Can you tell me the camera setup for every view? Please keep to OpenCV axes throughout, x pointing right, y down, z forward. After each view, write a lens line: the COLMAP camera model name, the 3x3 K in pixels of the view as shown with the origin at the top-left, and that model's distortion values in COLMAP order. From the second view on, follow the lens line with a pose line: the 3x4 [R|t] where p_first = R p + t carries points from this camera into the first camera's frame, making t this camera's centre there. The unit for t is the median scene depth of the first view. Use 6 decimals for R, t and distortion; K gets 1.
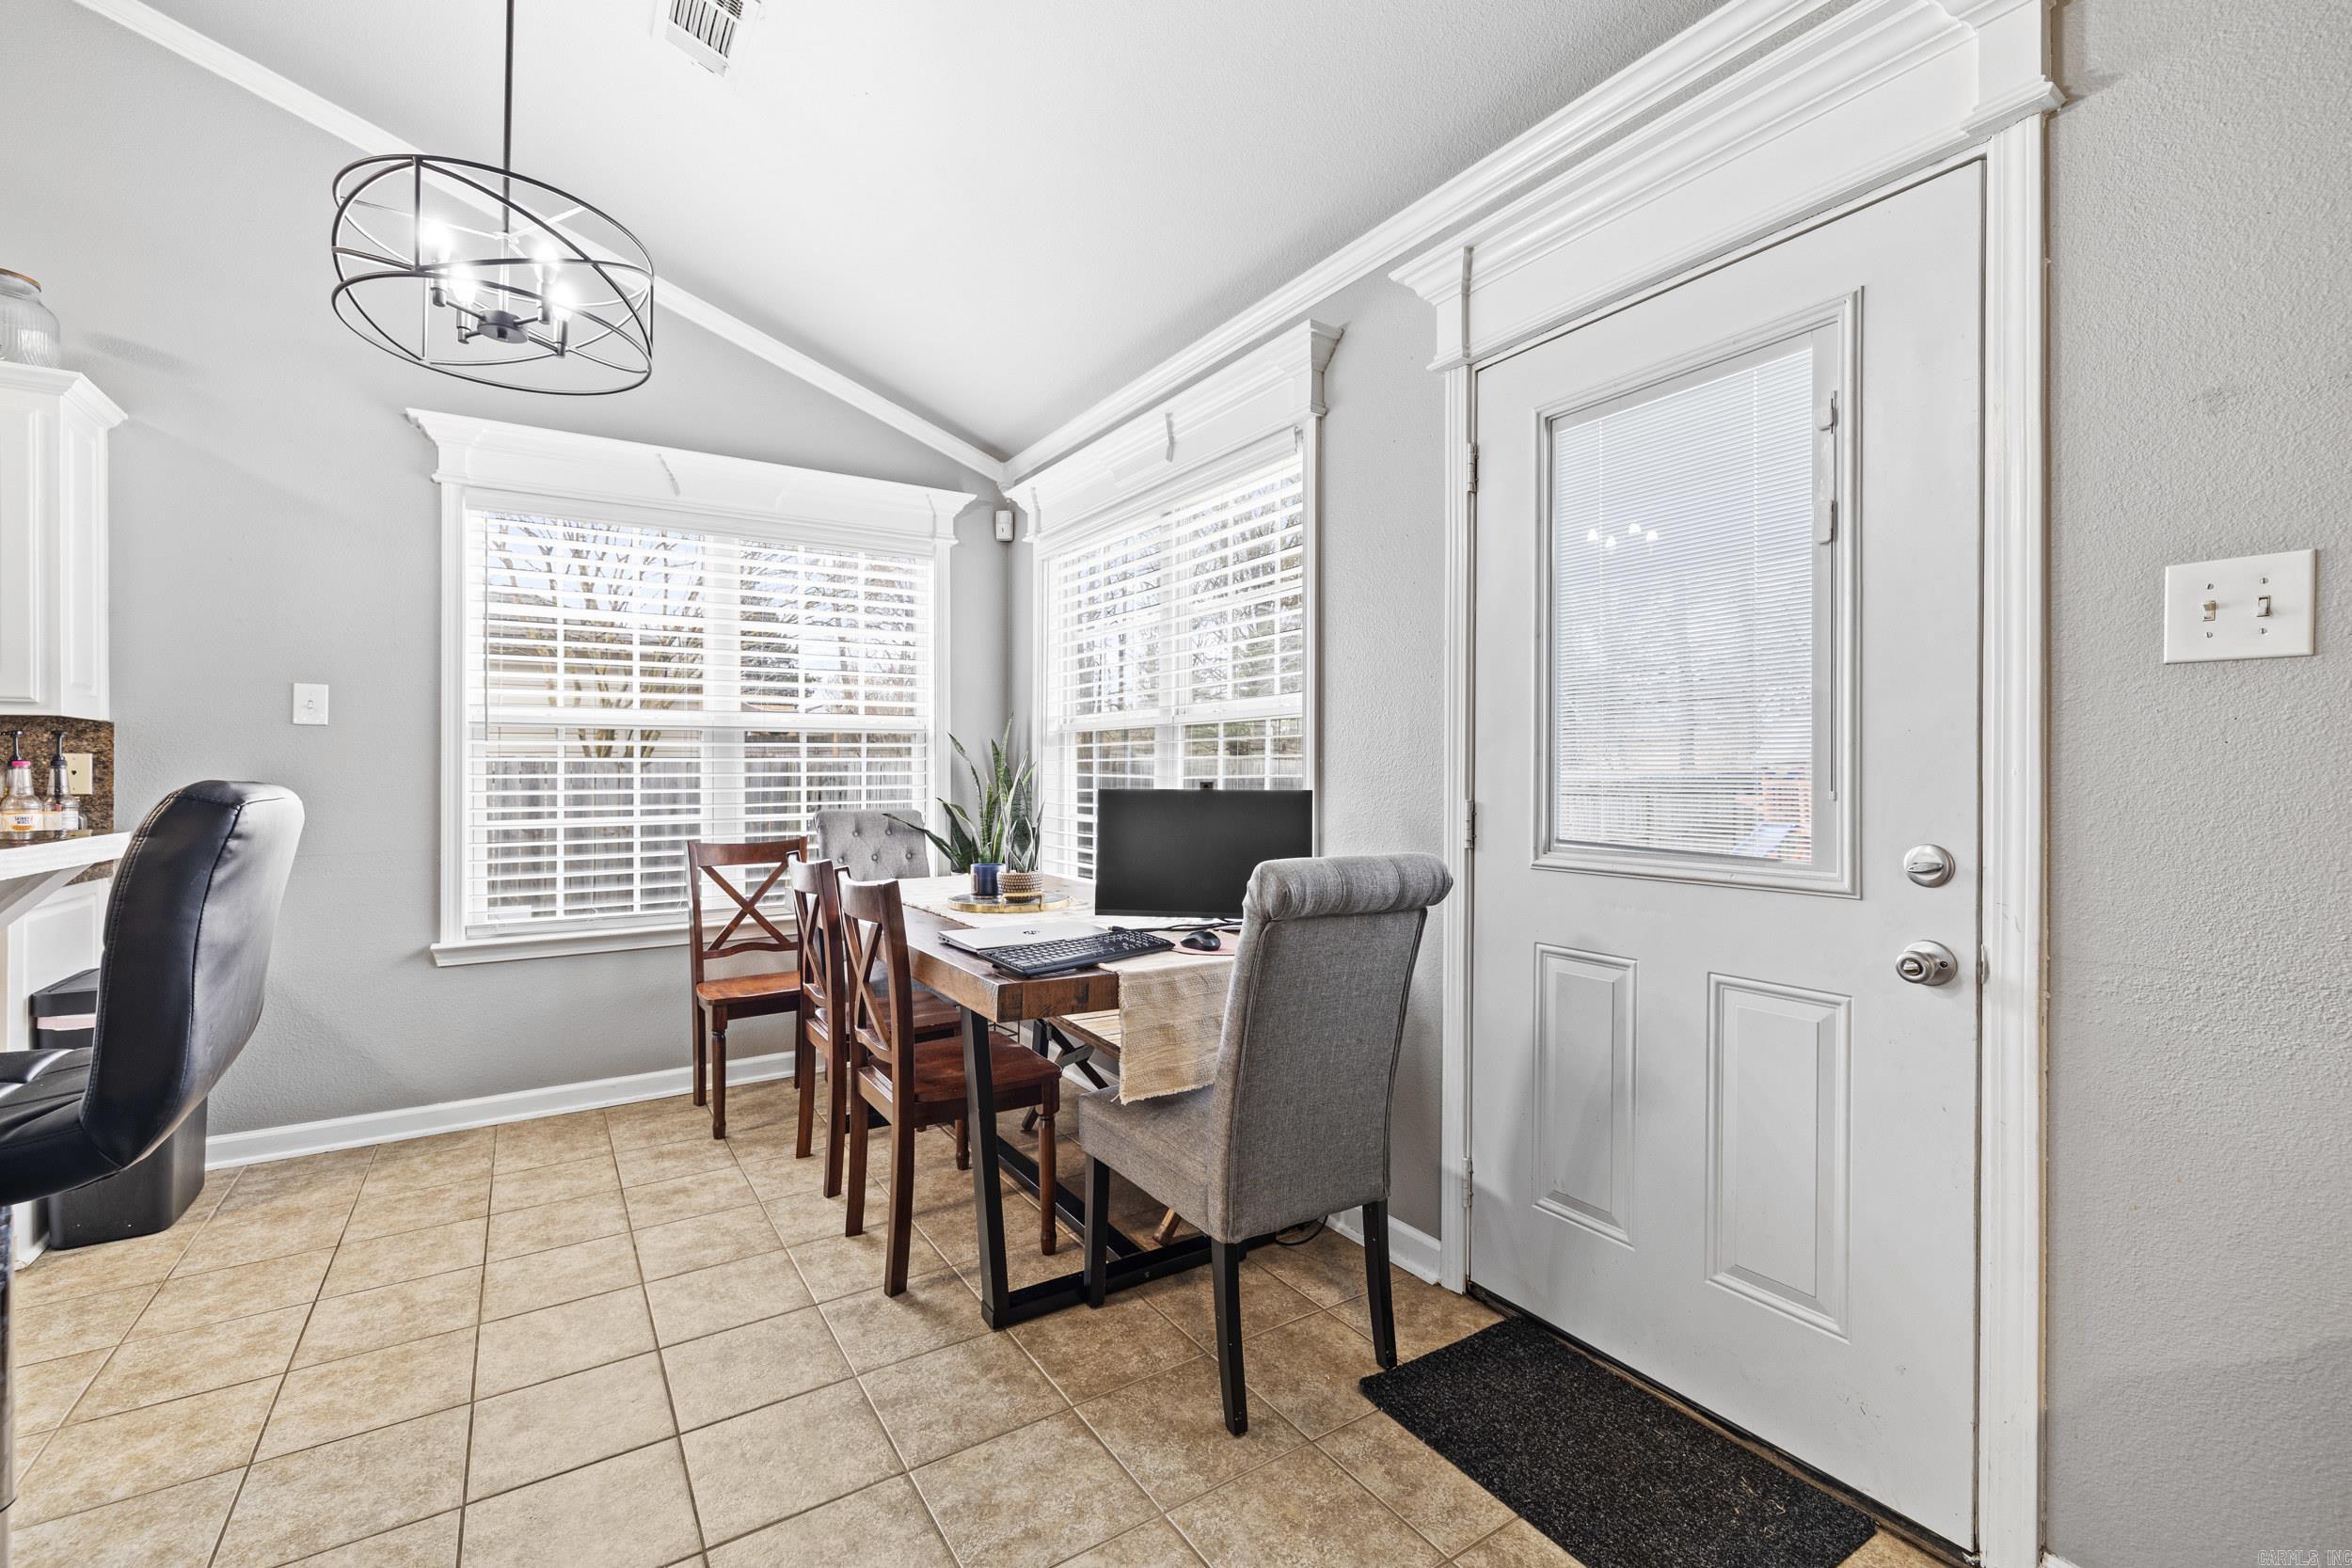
lens RADIAL K [[995.2, 0, 1161.8], [0, 995.2, 769.9], [0, 0, 1]] dist [-0.002879, 0.000608]
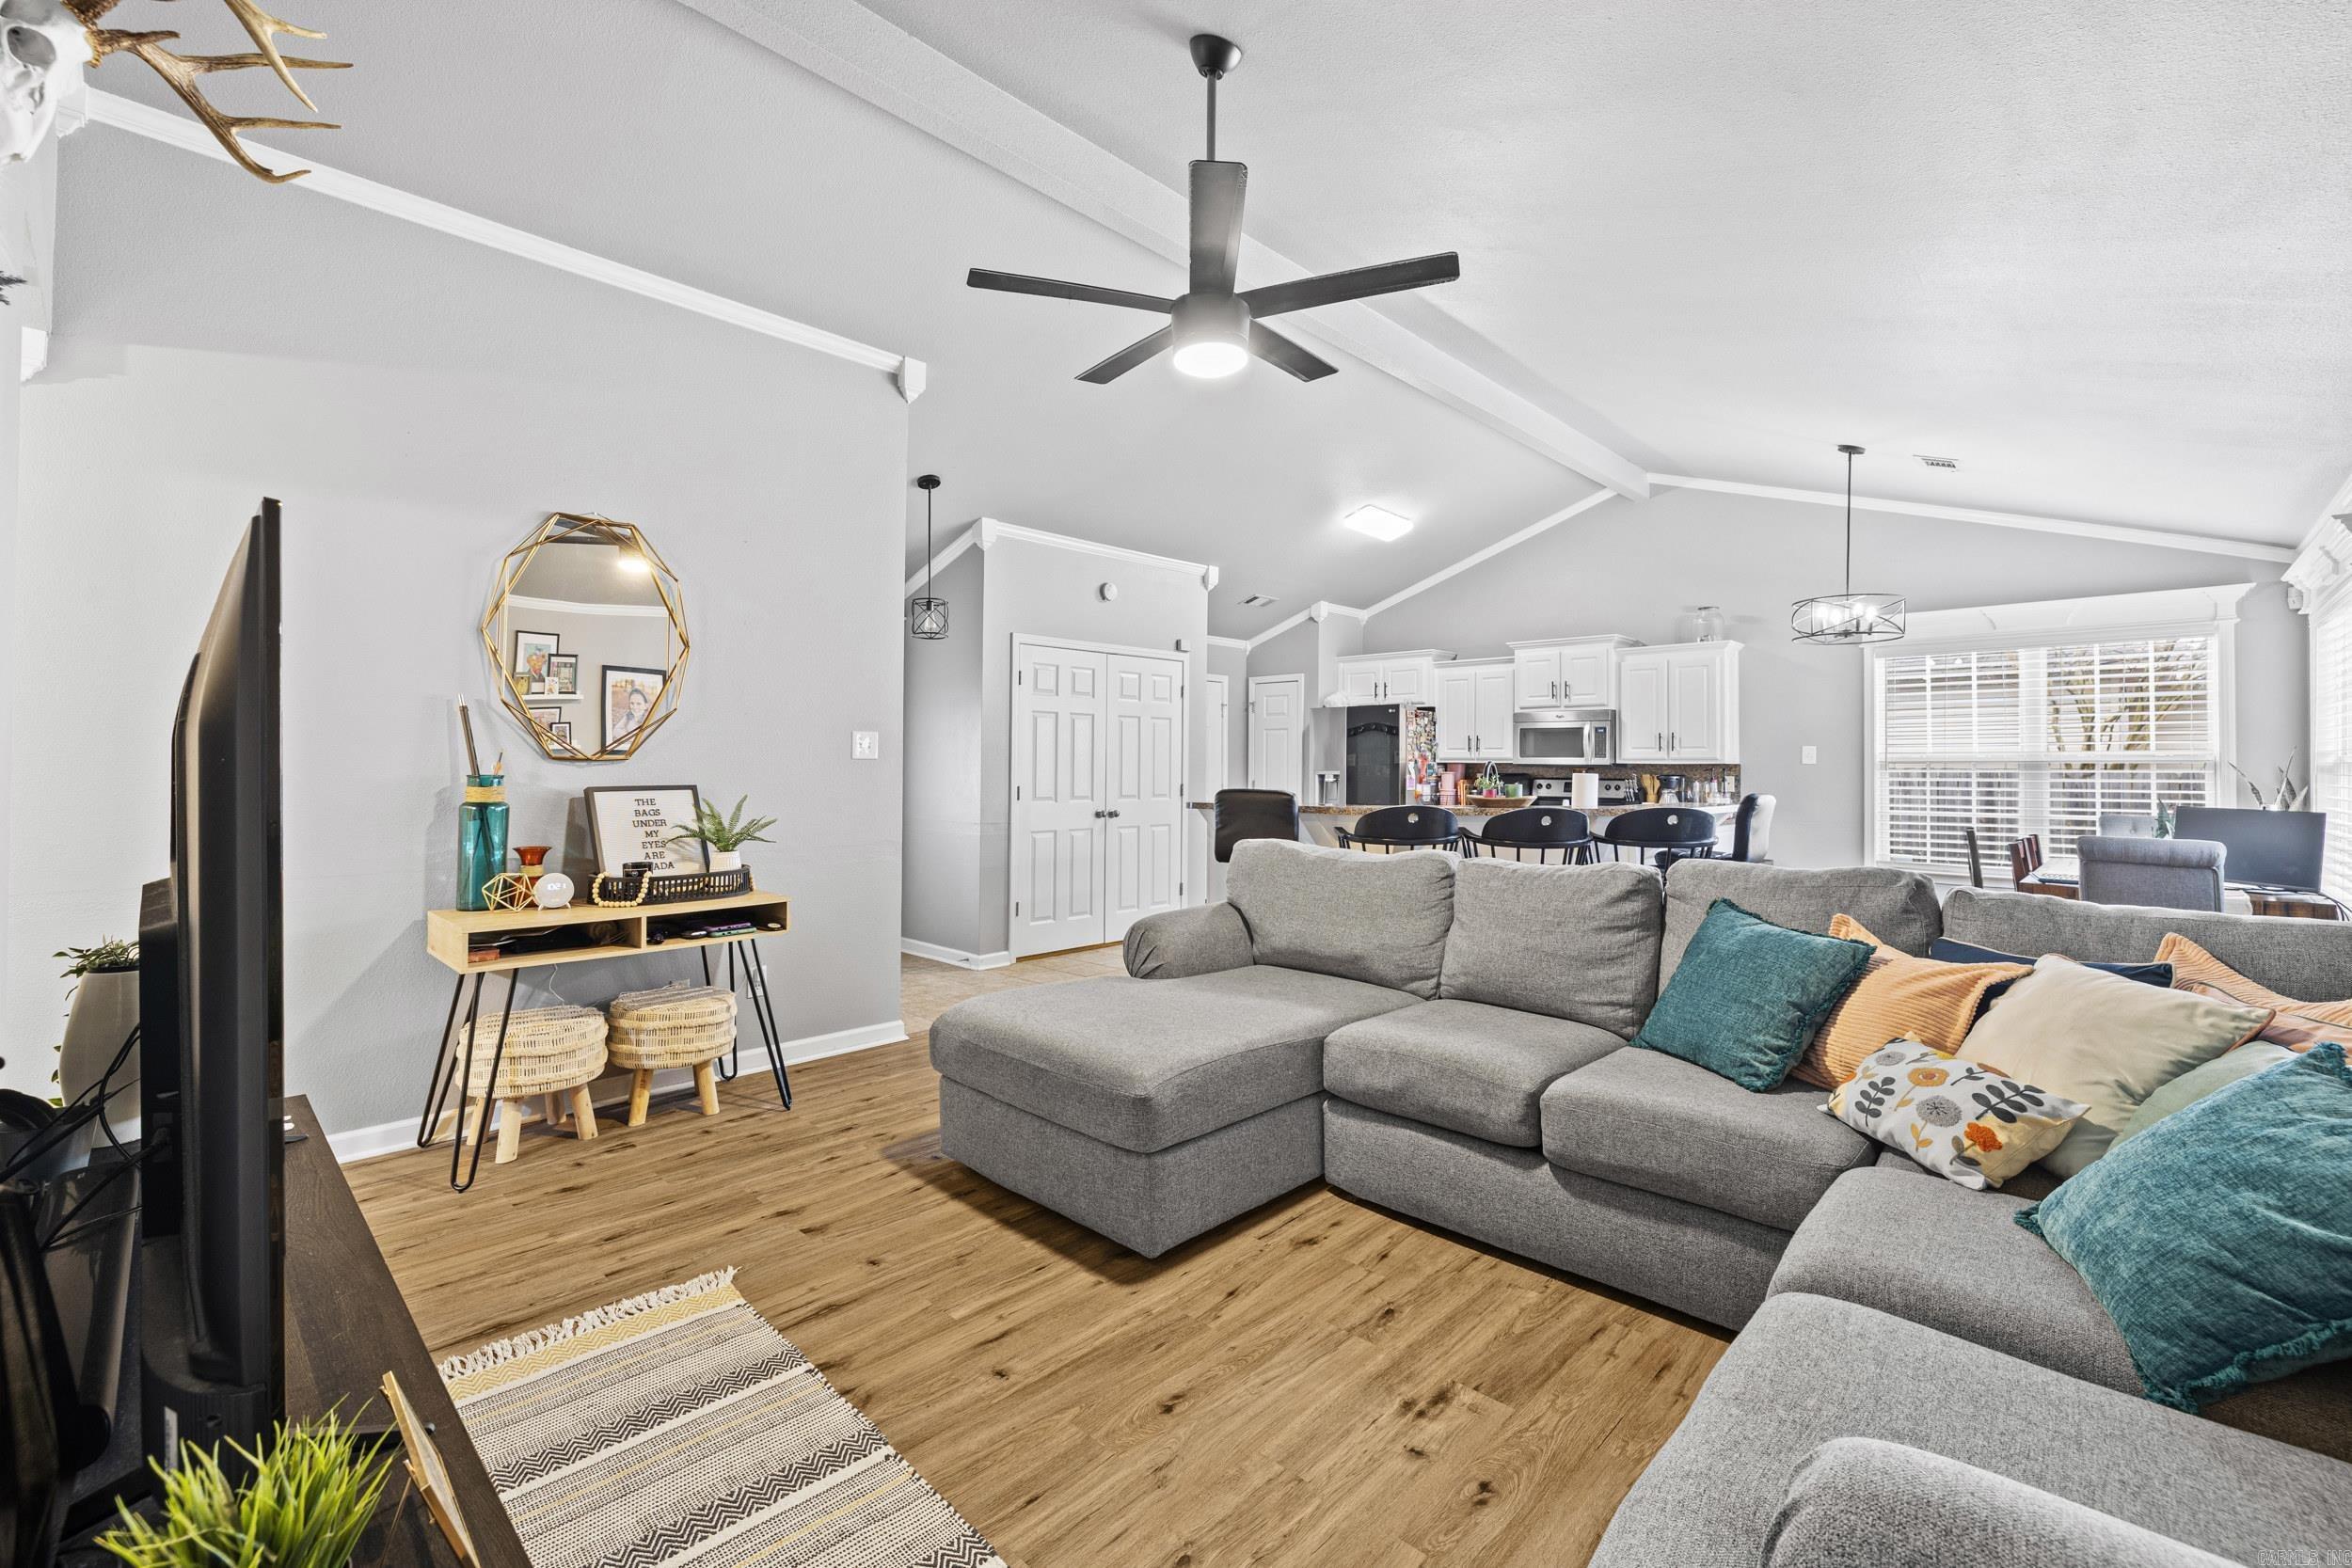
lens RADIAL K [[995.2, 0, 1152.9], [0, 995.2, 763.7], [0, 0, 1]] dist [-0.002879, 0.000608]
pose [[0.215897, 0.001238, -0.976415, 1.061938], [-0.002687, 0.999996, 0.000673, -0.044159], [0.976412, 0.002478, 0.215899, -0.978892]]
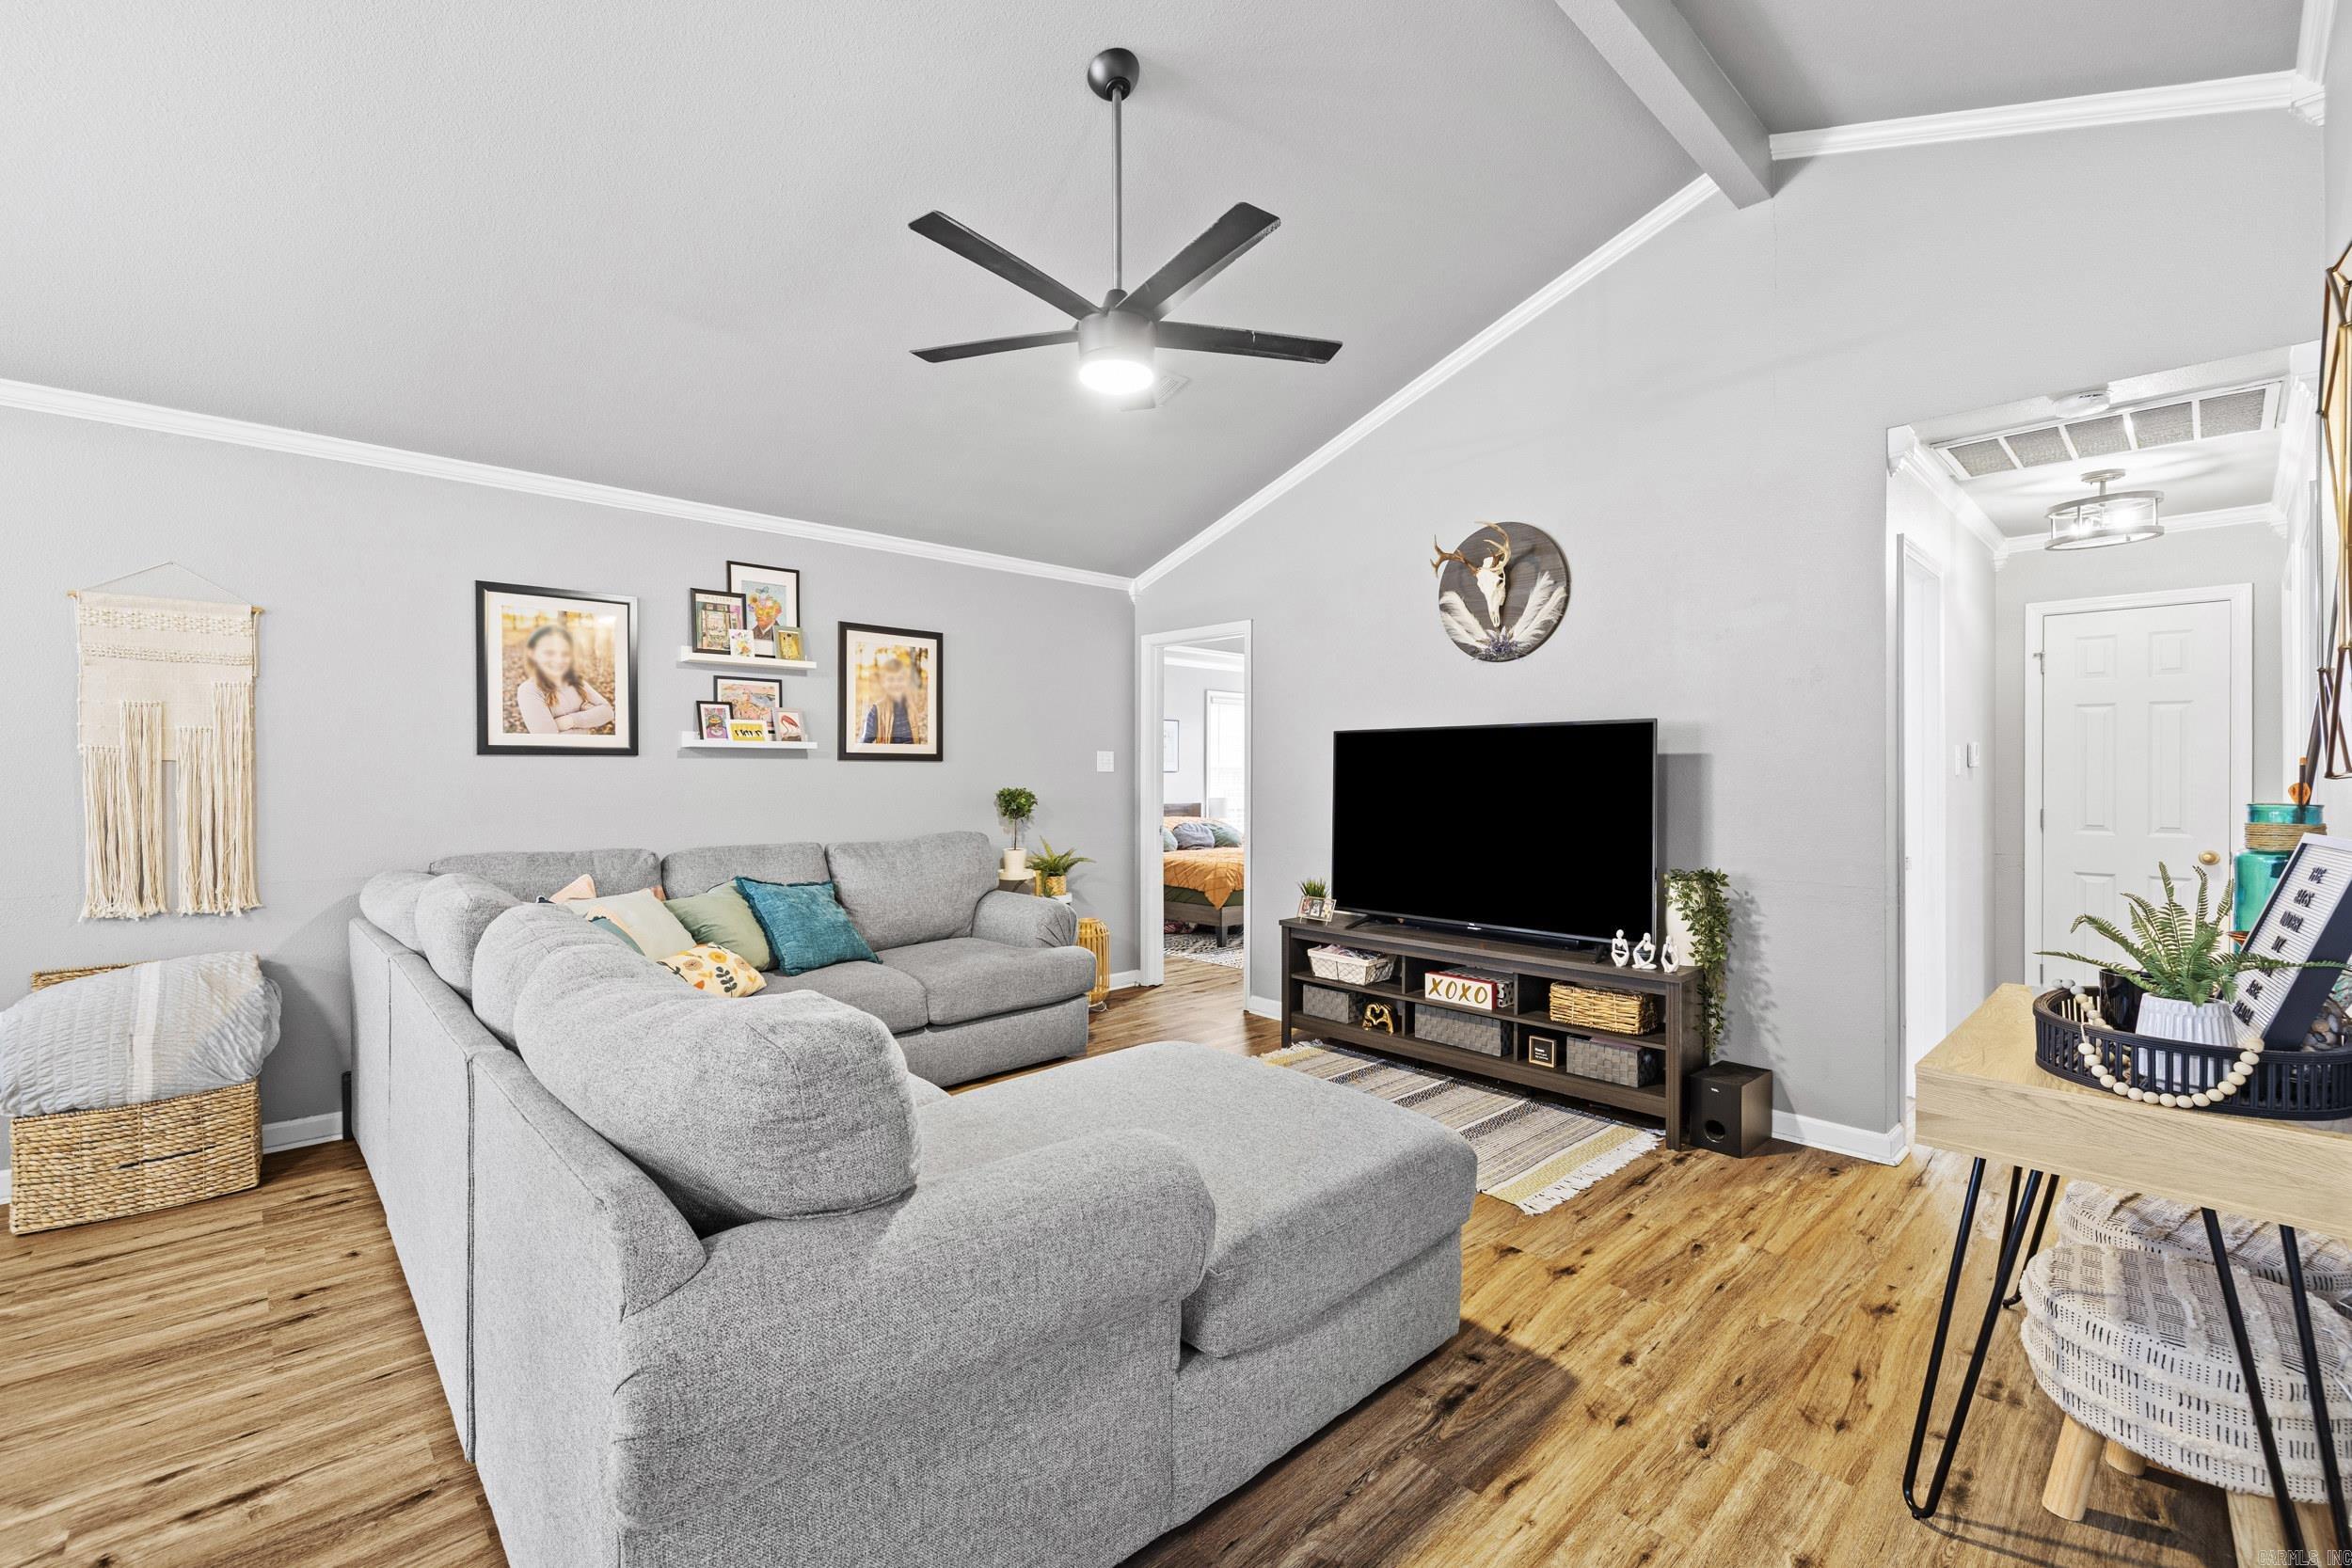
lens RADIAL K [[995.2, 0, 1164.1], [0, 995.2, 775.5], [0, 0, 1]] dist [-0.002879, 0.000608]
pose [[-0.178283, -0.001396, 0.983978, -0.721280], [-0.004397, 0.999990, 0.000622, -0.044941], [-0.983969, -0.004216, -0.178287, -0.616565]]
